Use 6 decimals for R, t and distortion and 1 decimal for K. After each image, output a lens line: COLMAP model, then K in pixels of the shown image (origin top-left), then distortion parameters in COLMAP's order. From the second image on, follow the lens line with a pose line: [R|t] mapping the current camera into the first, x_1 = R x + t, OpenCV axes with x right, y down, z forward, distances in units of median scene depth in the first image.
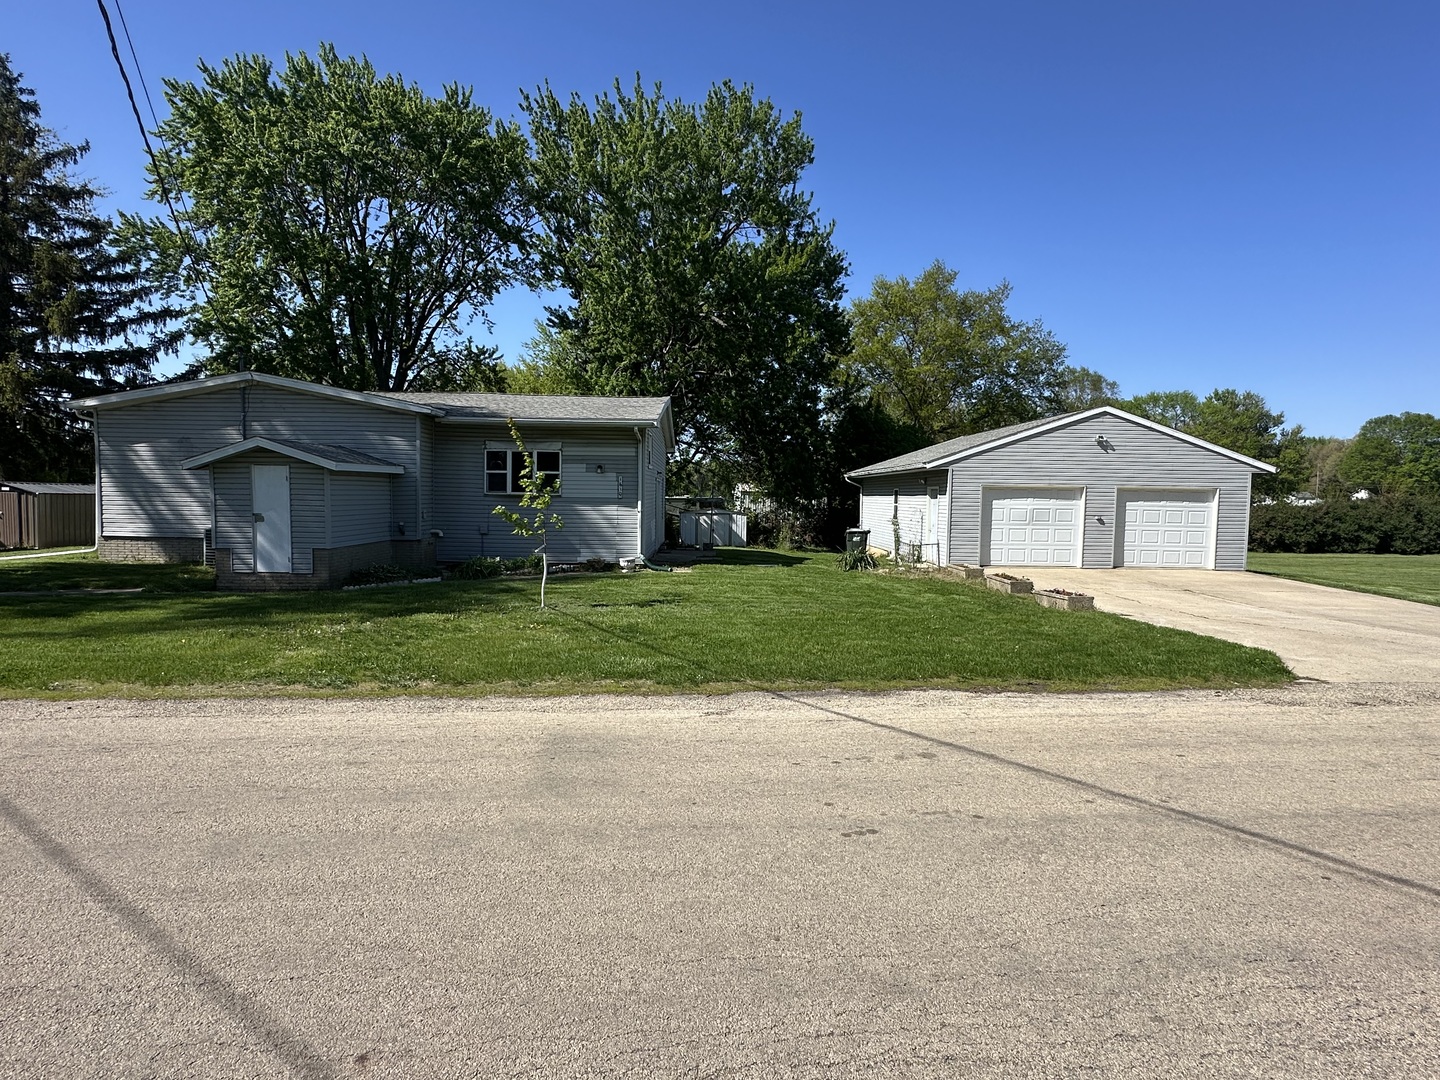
lens RADIAL K [[737.6, 0, 716.7], [0, 737.6, 541.2], [0, 0, 1]] dist [-0.004924, 0.000145]
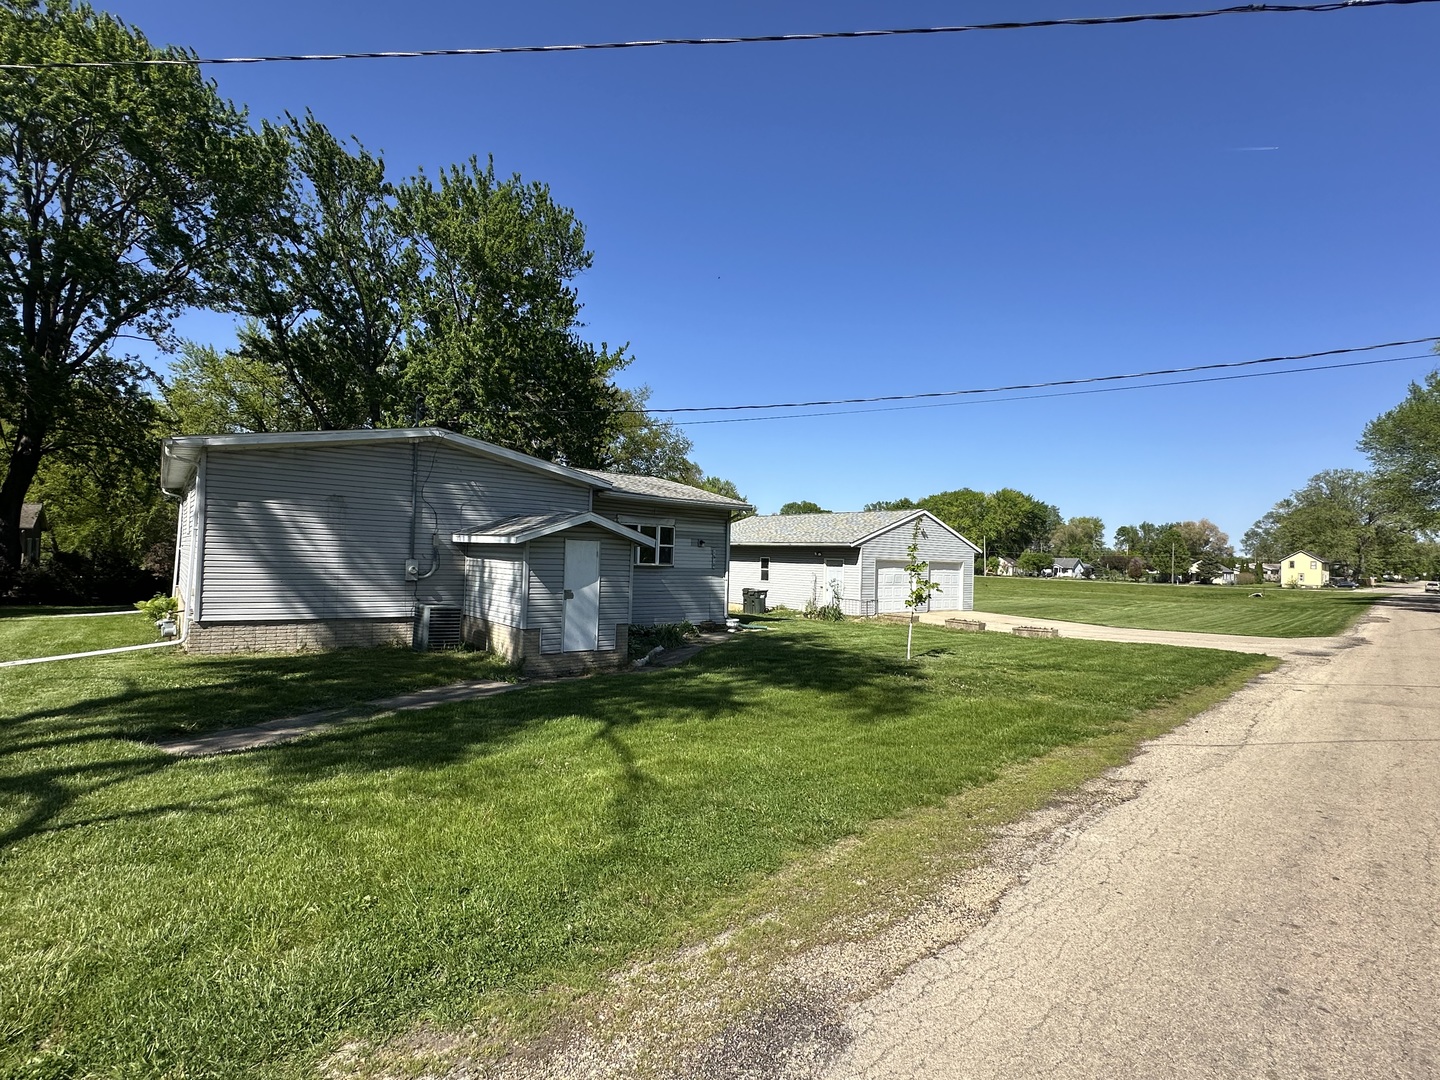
lens RADIAL K [[671.9, 0, 717.4], [0, 671.9, 535.1], [0, 0, 1]] dist [-0.001834, -0.001173]
pose [[0.785276, 0.032313, 0.618303, -0.717739], [0.017474, 0.997083, -0.074301, -0.028868], [-0.618900, 0.069151, 0.782420, 0.137238]]
